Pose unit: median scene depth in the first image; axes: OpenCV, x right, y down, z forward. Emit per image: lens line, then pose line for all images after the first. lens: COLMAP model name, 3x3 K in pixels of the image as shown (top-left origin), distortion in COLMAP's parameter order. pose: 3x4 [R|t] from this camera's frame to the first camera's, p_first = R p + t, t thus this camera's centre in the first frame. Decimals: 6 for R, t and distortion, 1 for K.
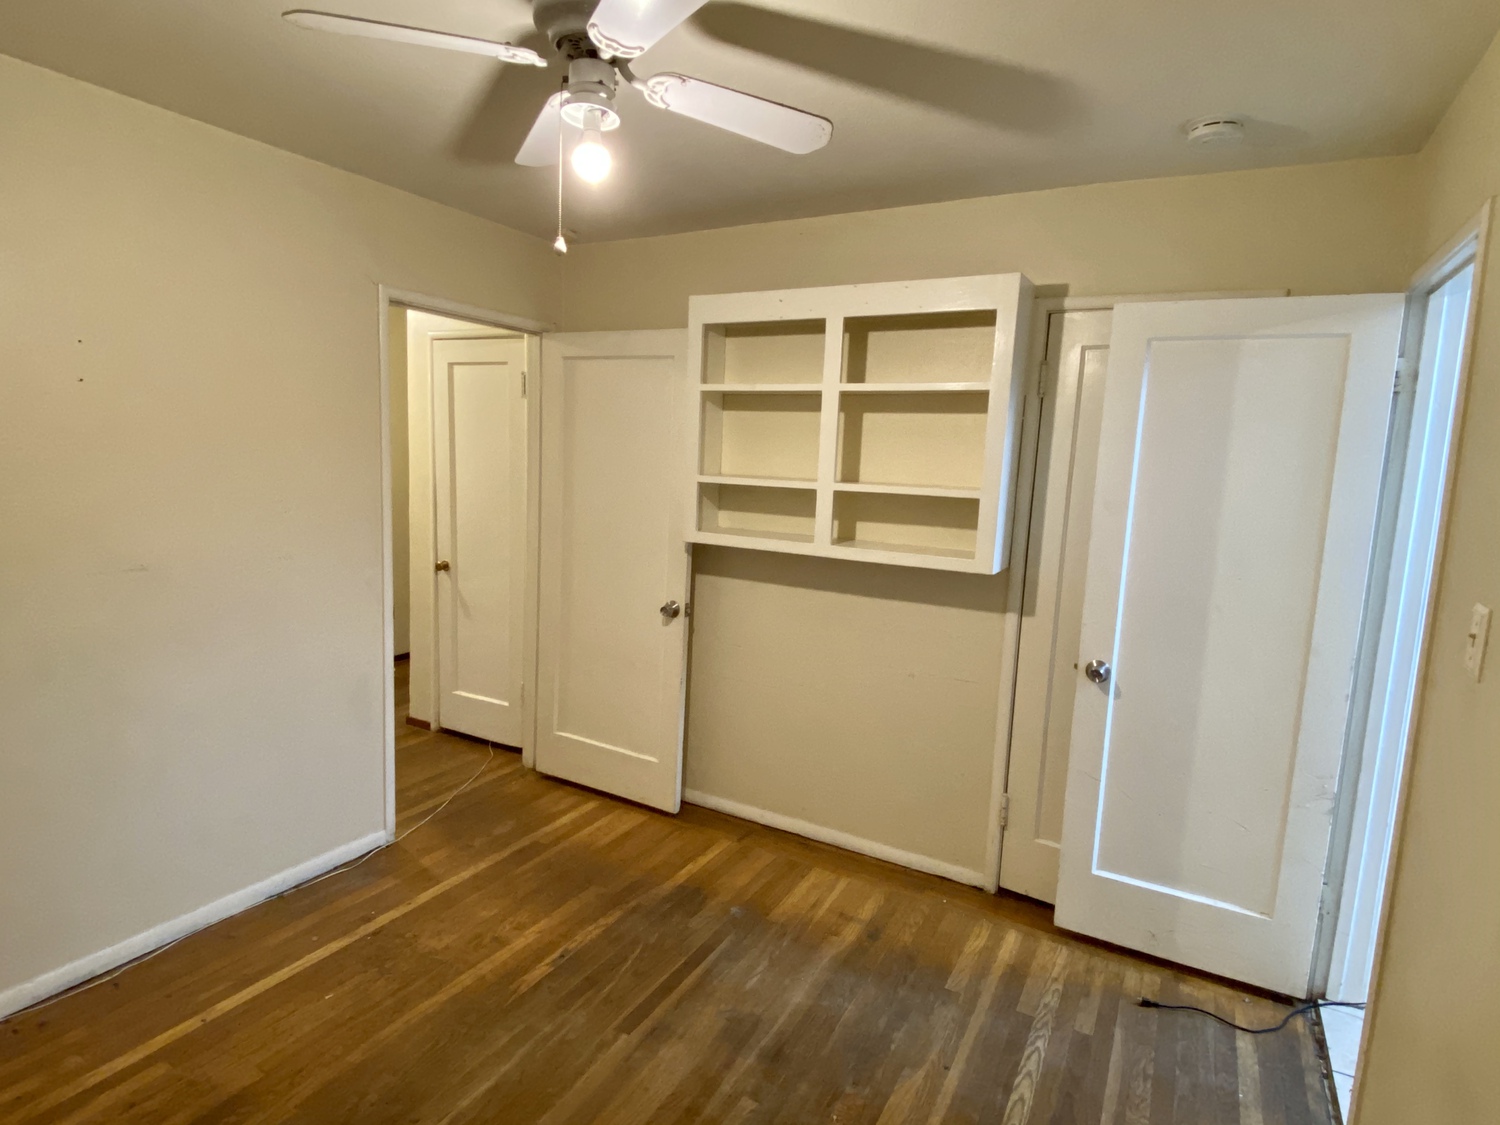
lens RADIAL K [[813.3, 0, 741.5], [0, 813.3, 561.9], [0, 0, 1]] dist [0.029994, -0.033562]
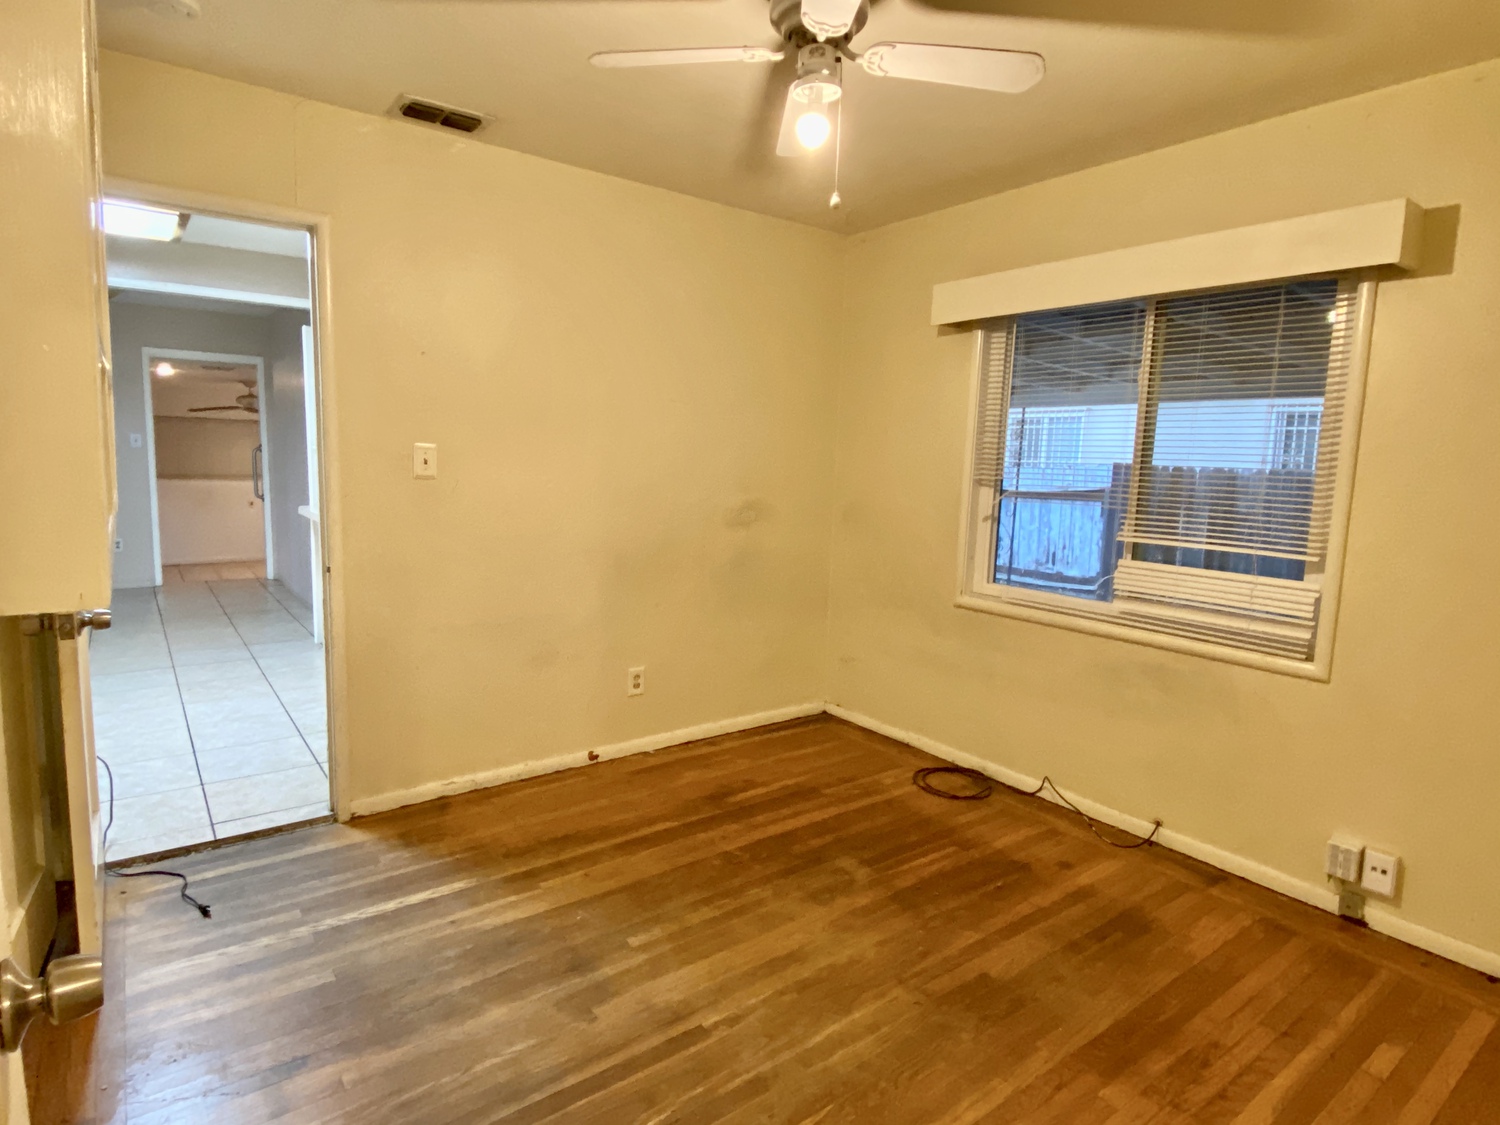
lens RADIAL K [[836.8, 0, 748.9], [0, 836.8, 558.7], [0, 0, 1]] dist [-0.001863, -0.001022]
pose [[-0.915005, -0.118365, 0.385689, -0.476474], [-0.015448, 0.965572, 0.259678, -0.148560], [-0.403147, 0.231648, -0.885331, 1.670380]]
